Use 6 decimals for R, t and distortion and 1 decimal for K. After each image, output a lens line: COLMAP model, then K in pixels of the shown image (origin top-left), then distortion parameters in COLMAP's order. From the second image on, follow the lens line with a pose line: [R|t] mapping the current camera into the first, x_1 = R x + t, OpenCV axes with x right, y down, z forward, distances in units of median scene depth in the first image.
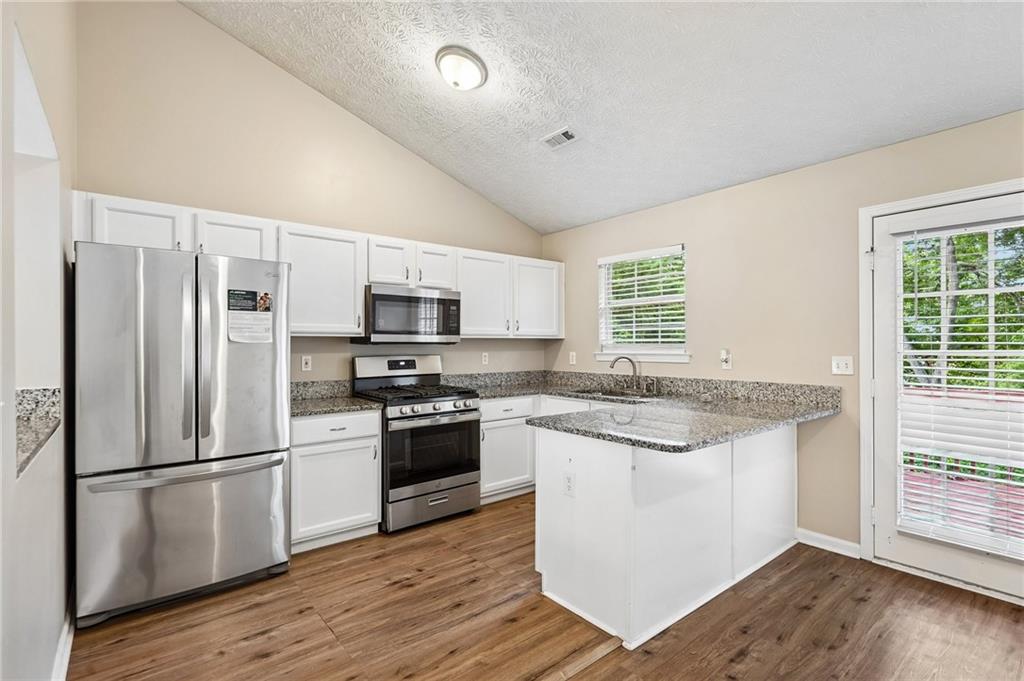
lens RADIAL K [[477.4, 0, 515.9], [0, 477.4, 344.6], [0, 0, 1]] dist [-0.003993, 0.002859]
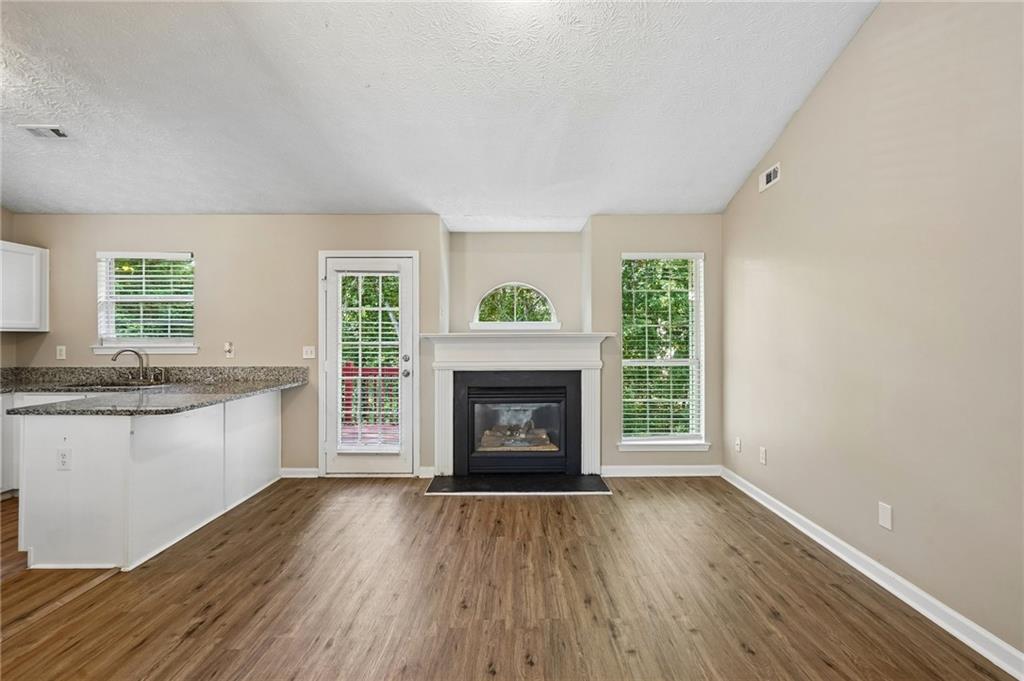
lens RADIAL K [[477.4, 0, 514.0], [0, 477.4, 336.4], [0, 0, 1]] dist [-0.003993, 0.002859]
pose [[0.629238, 0.003620, 0.777204, -0.079890], [-0.002050, 0.999993, -0.002998, -0.003686], [-0.777210, 0.000293, 0.629241, -0.455869]]
